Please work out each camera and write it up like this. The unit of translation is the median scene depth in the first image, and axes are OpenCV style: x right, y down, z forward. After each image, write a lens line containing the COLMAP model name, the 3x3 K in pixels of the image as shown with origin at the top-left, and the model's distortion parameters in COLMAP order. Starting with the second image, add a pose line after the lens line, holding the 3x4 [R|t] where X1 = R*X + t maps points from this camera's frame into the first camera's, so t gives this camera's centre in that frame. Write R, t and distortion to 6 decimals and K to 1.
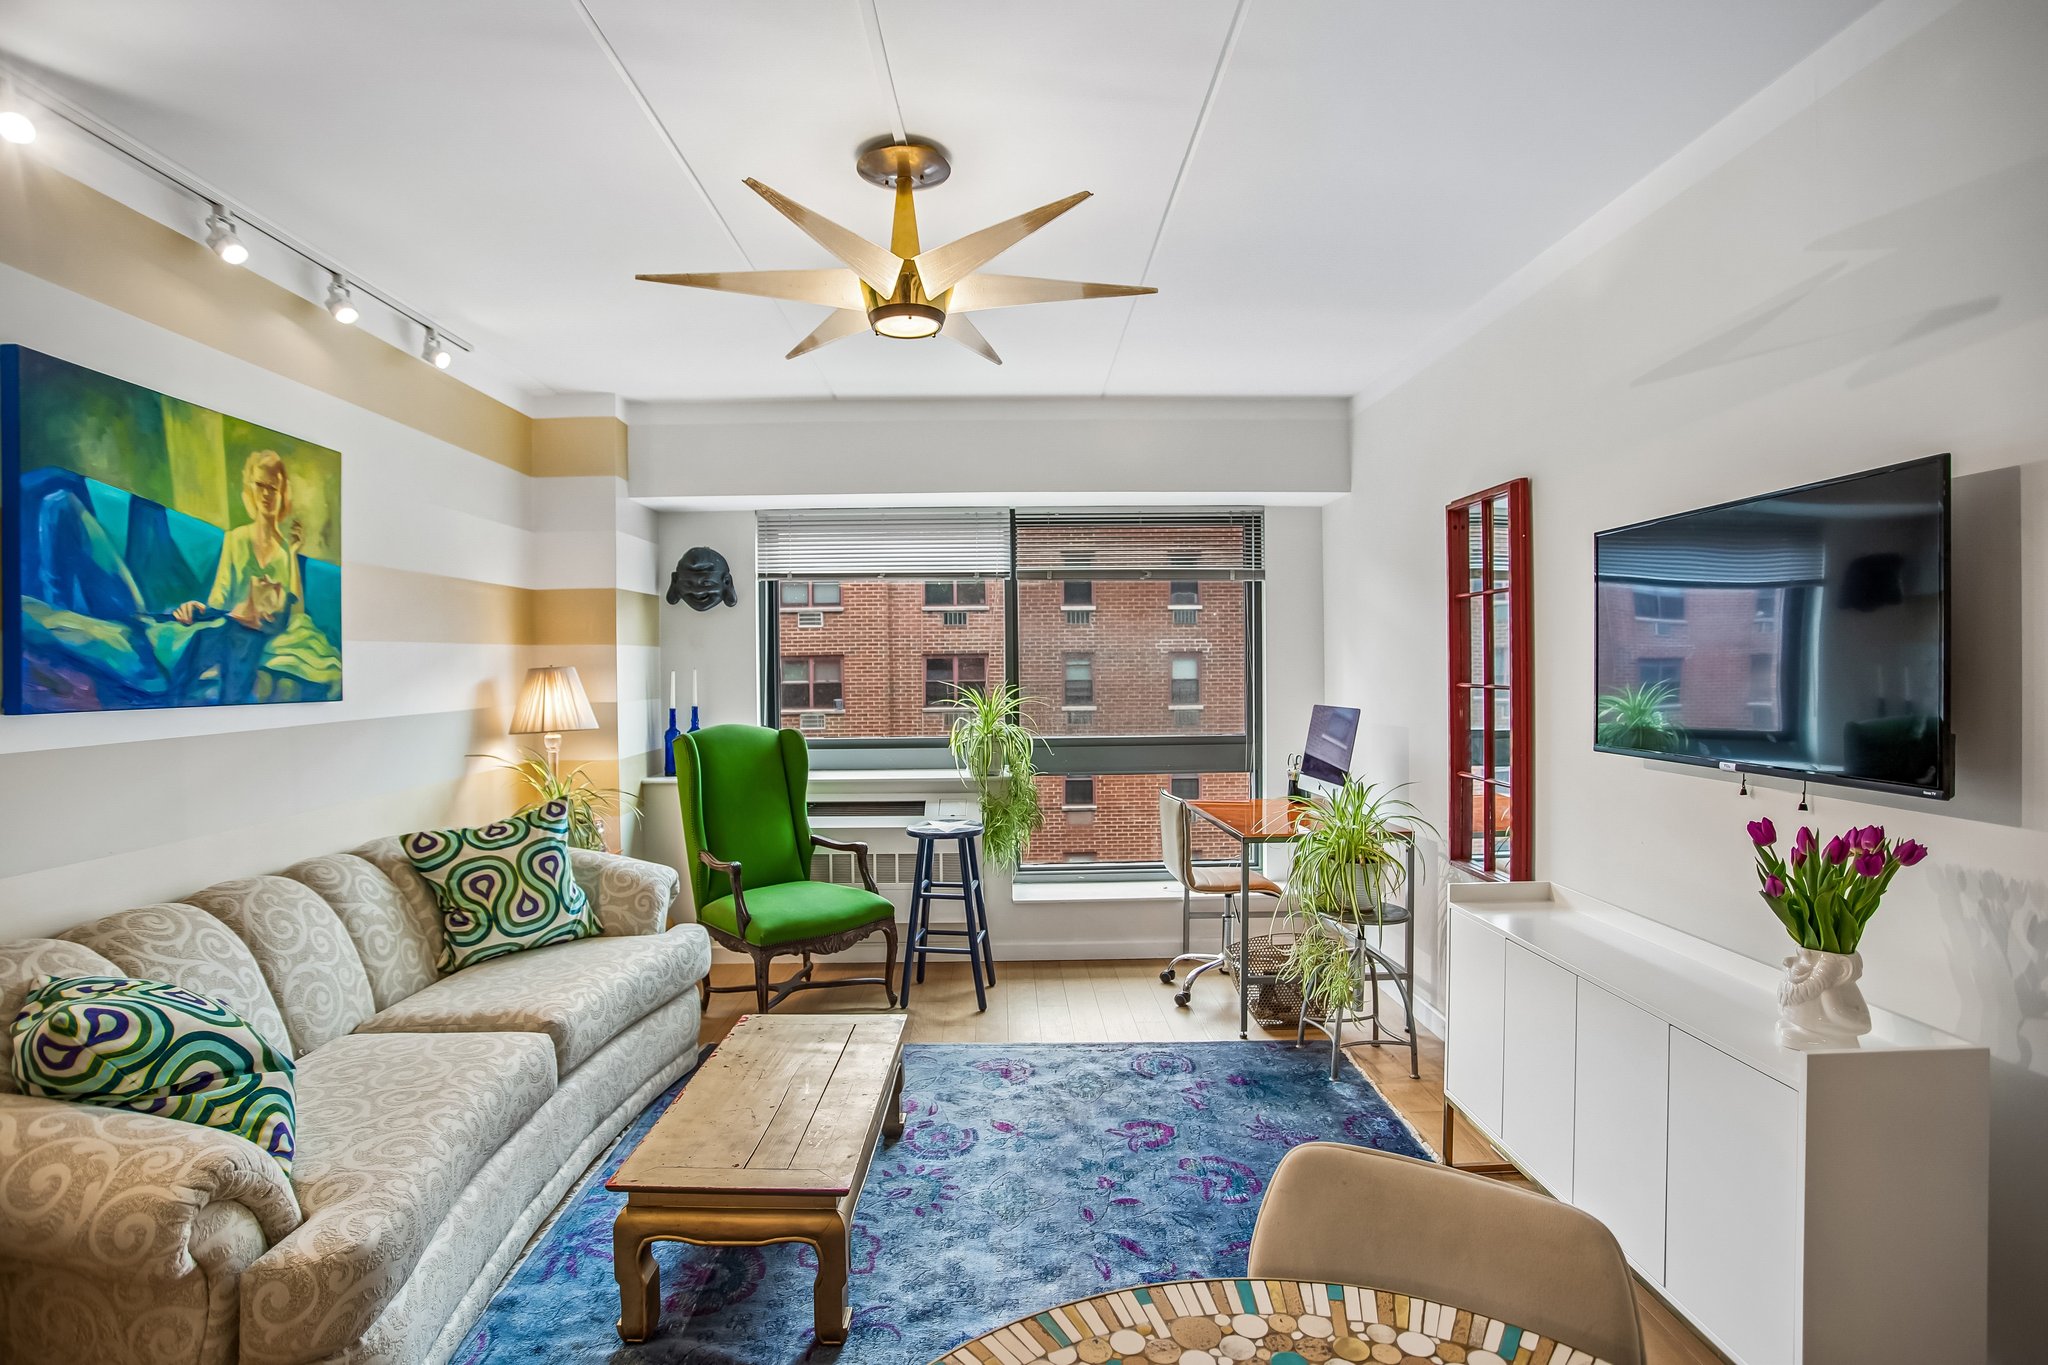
lens RADIAL K [[980.3, 0, 1014.1], [0, 980.3, 670.4], [0, 0, 1]] dist [-0.042152, 0.004272]
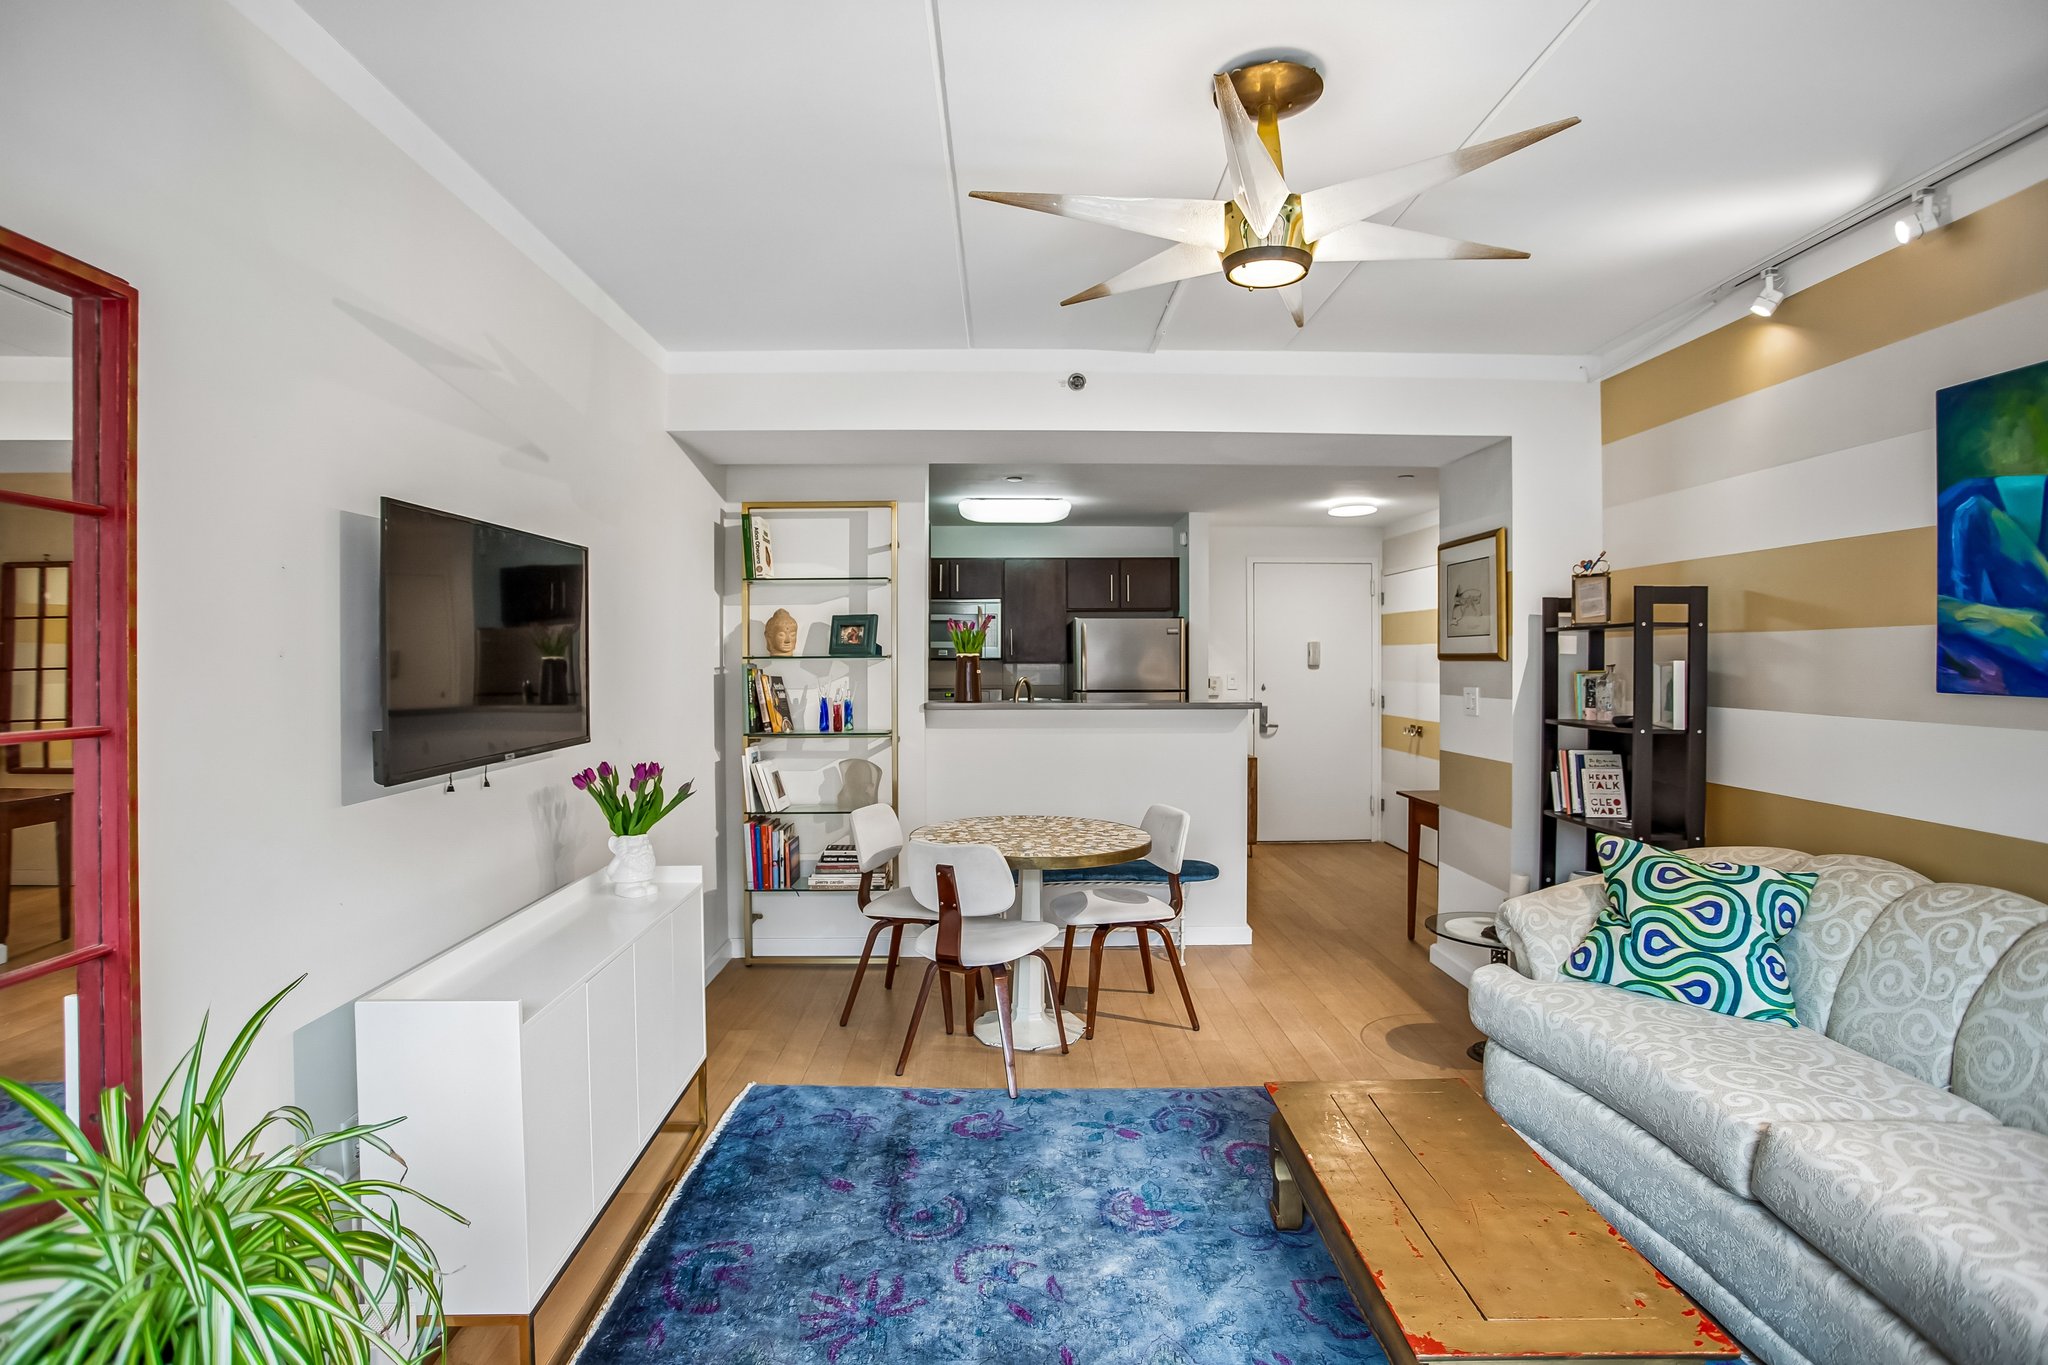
lens RADIAL K [[980.3, 0, 1020.7], [0, 980.3, 672.1], [0, 0, 1]] dist [-0.042152, 0.004272]
pose [[-0.999931, 0.010993, 0.004107, 0.123486], [0.011084, 0.999679, 0.022793, -0.019465], [-0.003855, 0.022837, -0.999732, 2.067766]]
